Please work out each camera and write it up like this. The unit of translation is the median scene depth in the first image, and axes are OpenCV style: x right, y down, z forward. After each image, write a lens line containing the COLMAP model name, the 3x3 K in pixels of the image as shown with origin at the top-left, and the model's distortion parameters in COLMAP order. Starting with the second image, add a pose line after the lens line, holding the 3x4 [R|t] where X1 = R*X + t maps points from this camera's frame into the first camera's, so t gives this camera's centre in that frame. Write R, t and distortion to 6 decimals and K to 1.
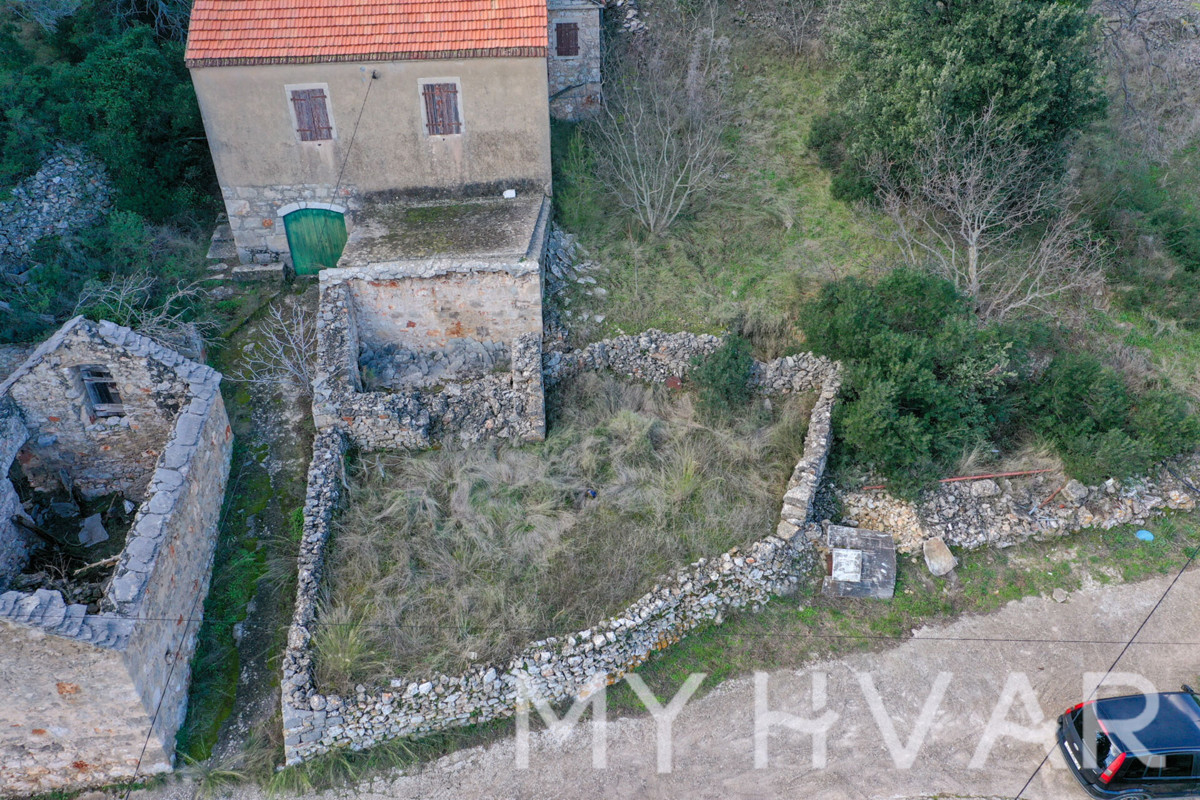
lens RADIAL K [[951.0, 0, 597.5], [0, 951.0, 395.4], [0, 0, 1]] dist [-0.002488, 0.009341]
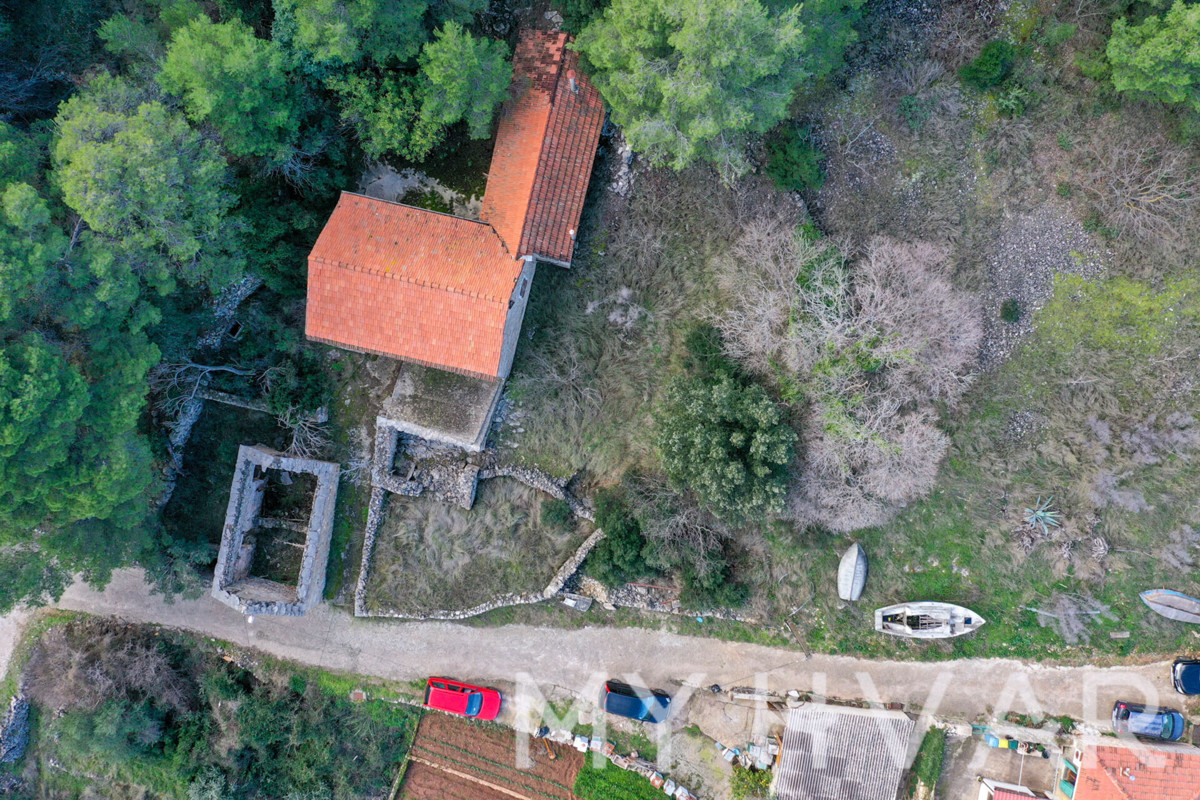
lens RADIAL K [[951.0, 0, 597.5], [0, 951.0, 395.4], [0, 0, 1]] dist [-0.002488, 0.009341]
pose [[0.950896, 0.309182, -0.014226, 0.193038], [-0.165791, 0.547629, 0.820131, -2.158712], [0.261361, -0.777502, 0.571998, -0.002097]]
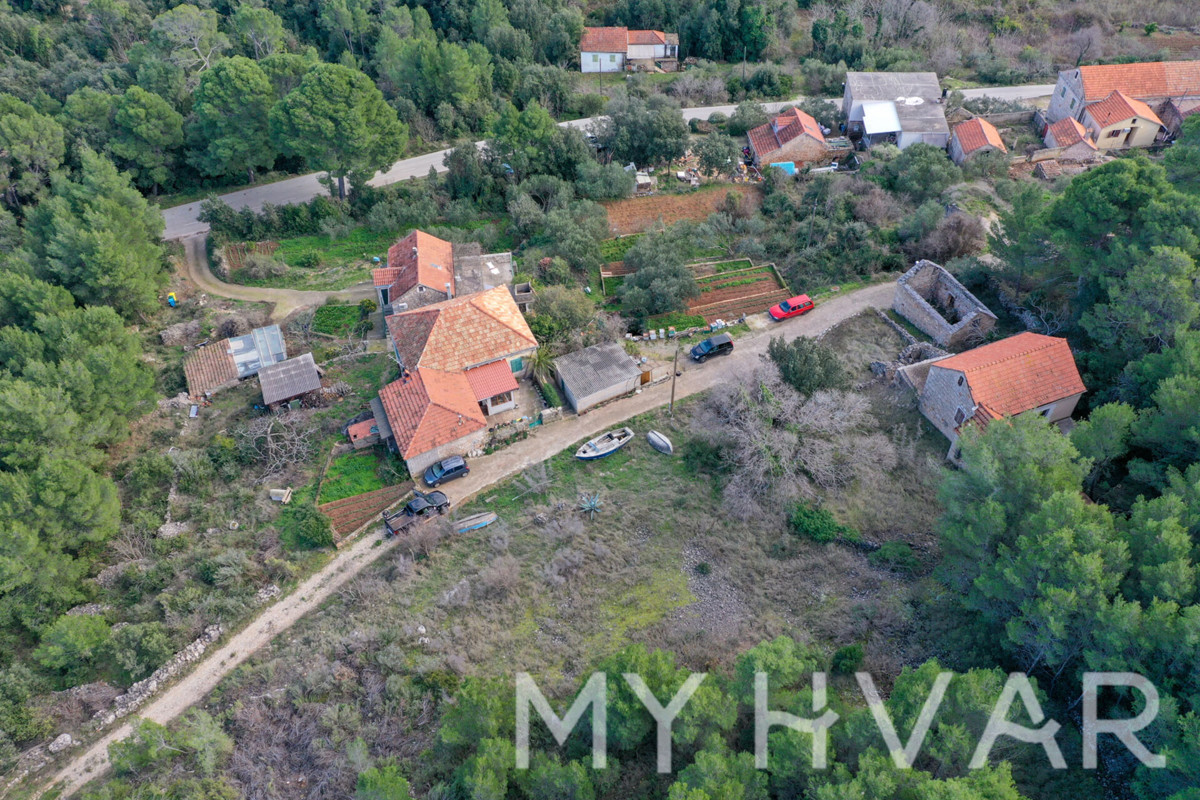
lens RADIAL K [[951.0, 0, 597.5], [0, 951.0, 395.4], [0, 0, 1]] dist [-0.002488, 0.009341]
pose [[-0.959398, 0.229576, -0.163861, 1.699540], [-0.130136, 0.155132, 0.979285, -3.652193], [0.250240, 0.960848, -0.118957, 1.385152]]
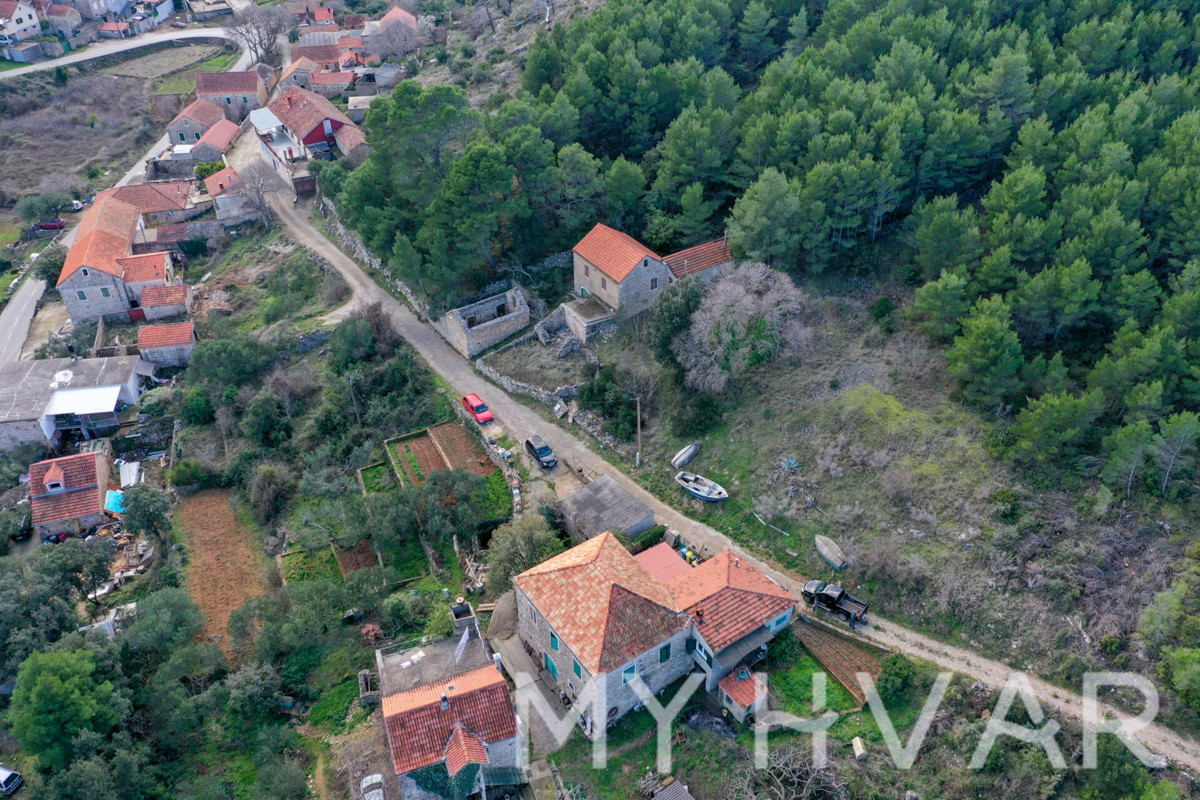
lens RADIAL K [[951.0, 0, 597.5], [0, 951.0, 395.4], [0, 0, 1]] dist [-0.002488, 0.009341]
pose [[0.466069, 0.535984, -0.703918, 3.511251], [-0.508423, 0.813379, 0.282702, -1.253226], [0.724076, 0.226129, 0.651597, -1.859198]]
